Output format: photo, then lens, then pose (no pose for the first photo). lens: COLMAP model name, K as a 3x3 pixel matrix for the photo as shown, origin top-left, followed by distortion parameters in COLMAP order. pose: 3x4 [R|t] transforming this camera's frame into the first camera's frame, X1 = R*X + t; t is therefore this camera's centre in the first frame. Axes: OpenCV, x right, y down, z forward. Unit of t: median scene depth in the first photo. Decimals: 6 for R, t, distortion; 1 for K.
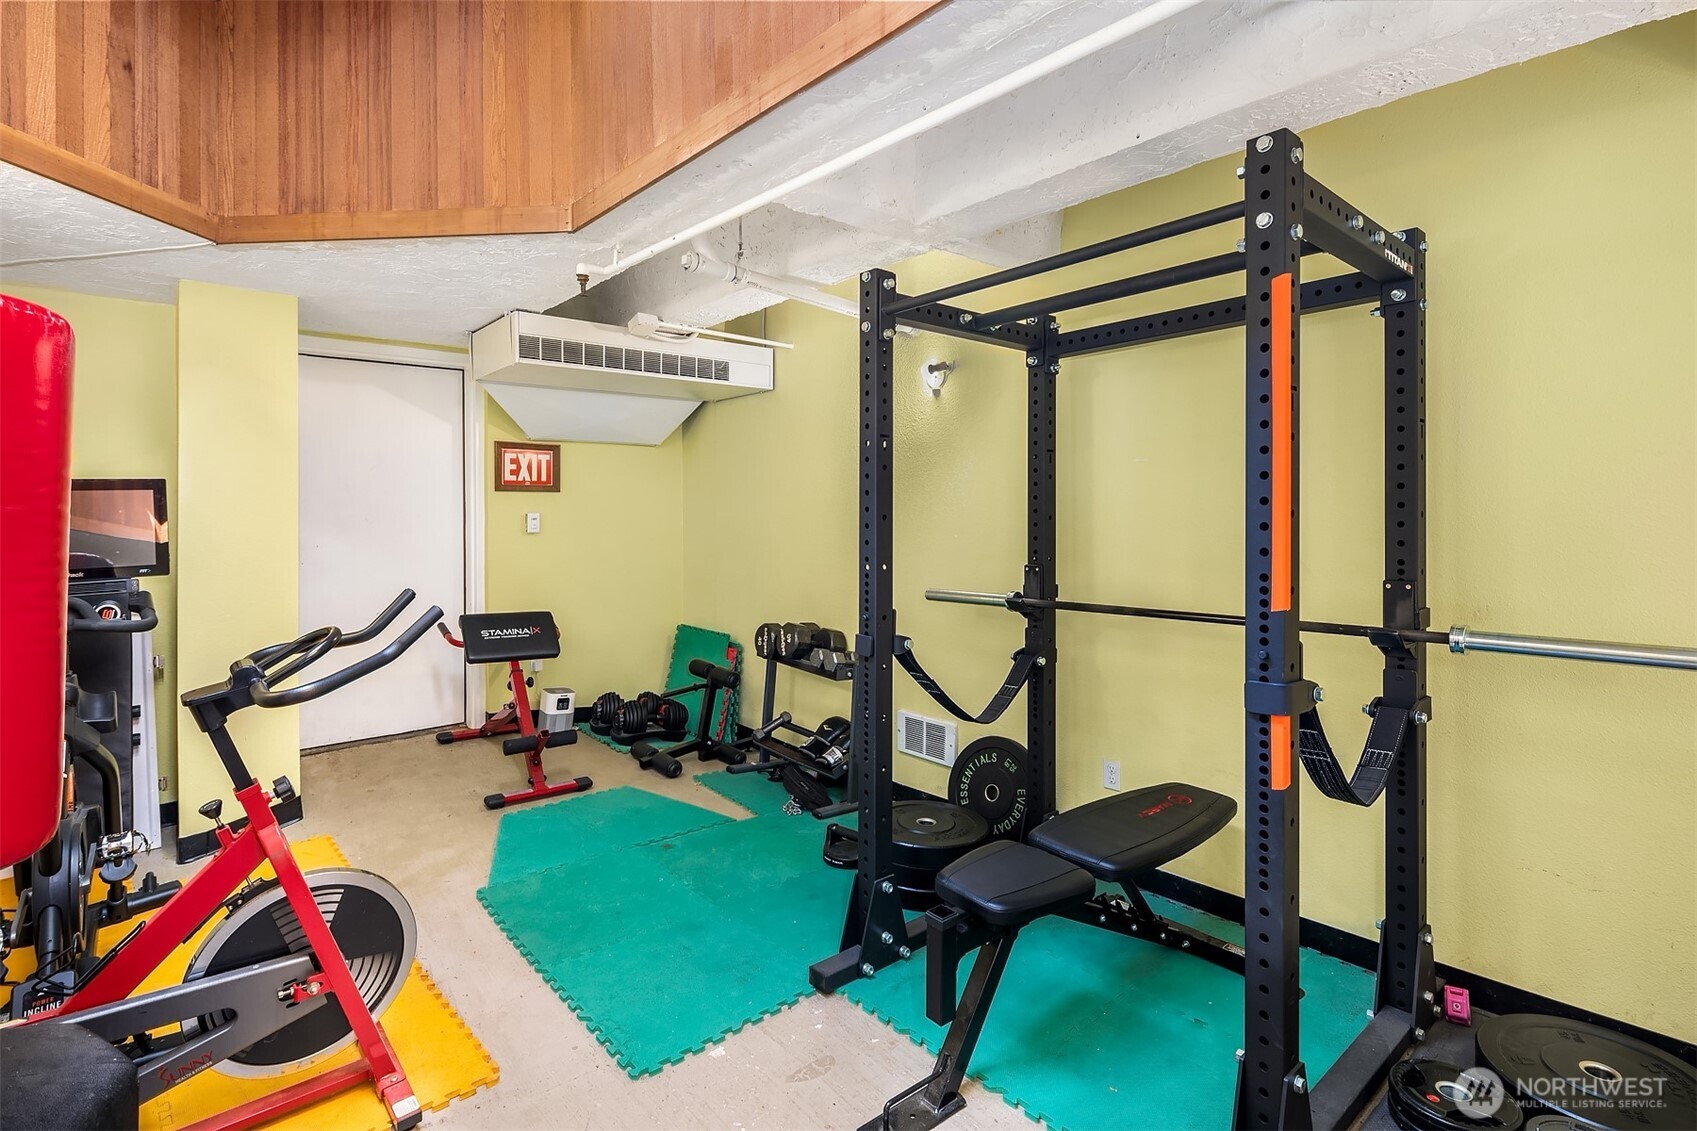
lens RADIAL K [[821.2, 0, 851.8], [0, 821.2, 516.0], [0, 0, 1]] dist [-0.001988, -0.000356]
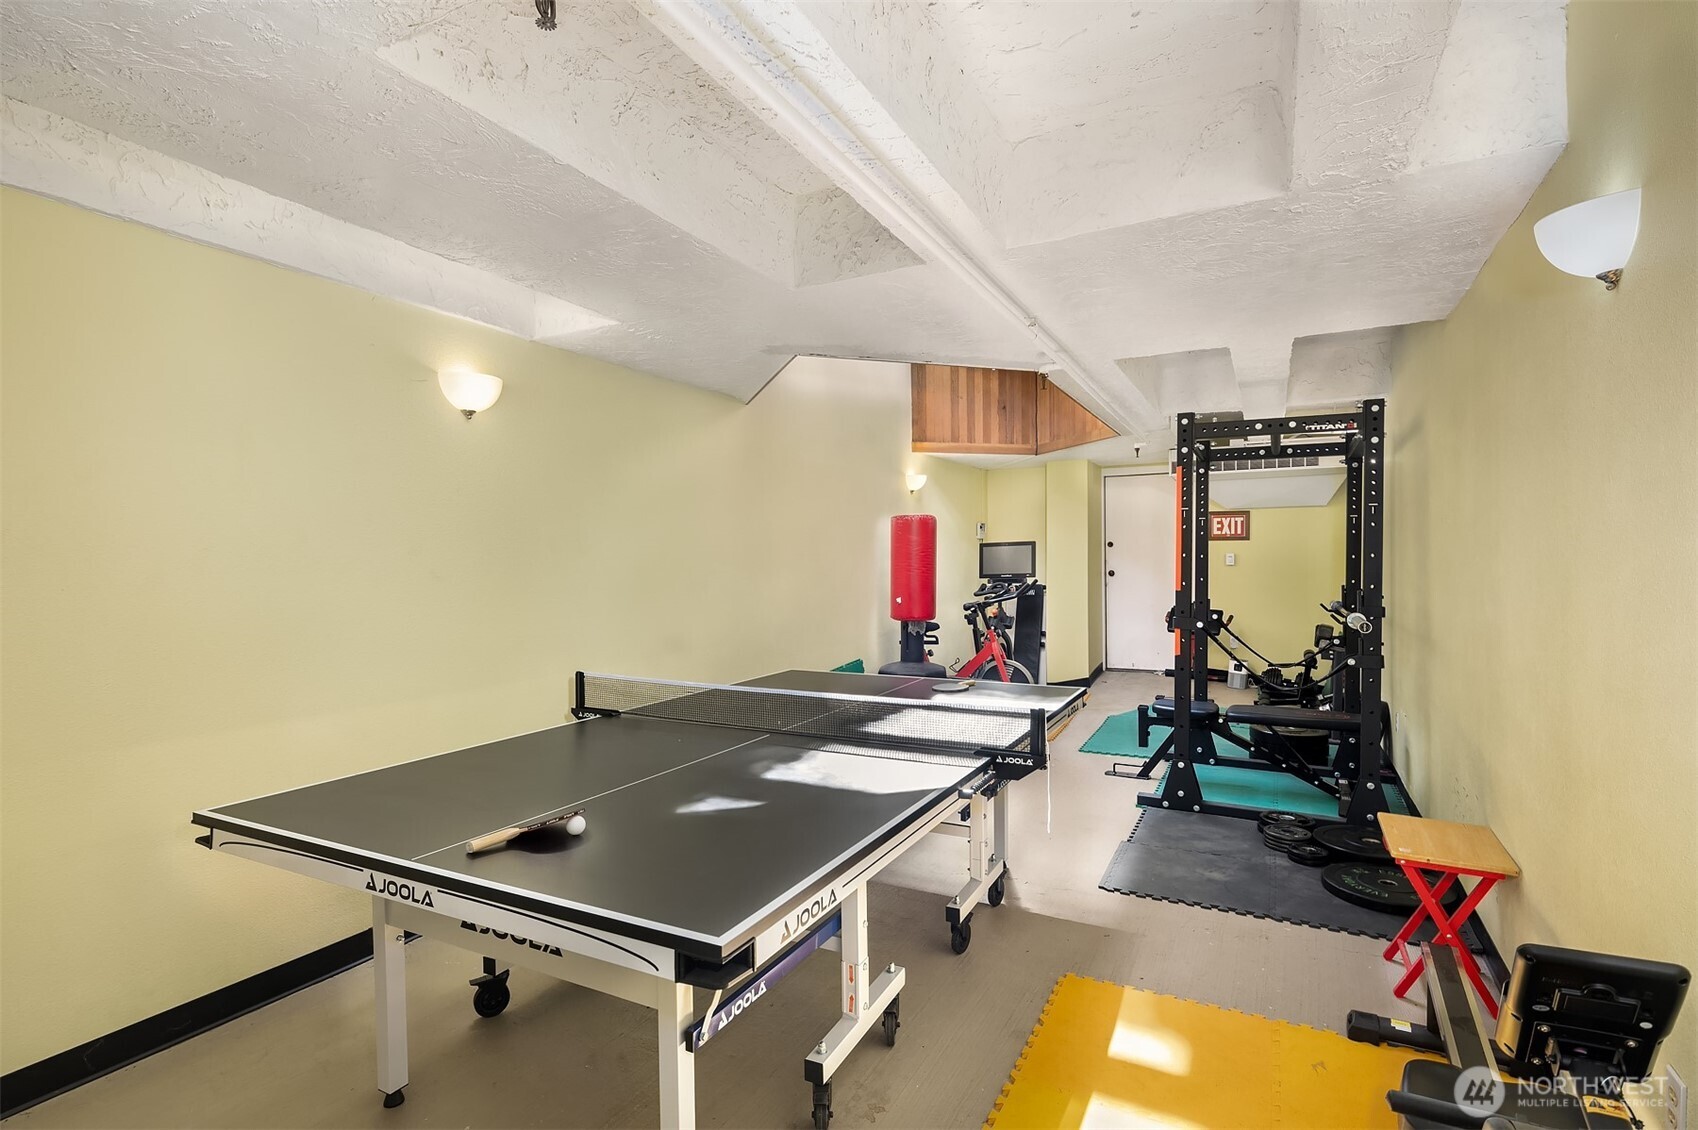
lens RADIAL K [[821.7, 0, 847.6], [0, 821.7, 563.9], [0, 0, 1]] dist [-0.001988, -0.000356]
pose [[0.374228, 0.012599, -0.927251, 0.869972], [-0.000870, 0.999912, 0.013236, -0.003683], [0.927336, -0.004146, 0.374206, -0.344220]]
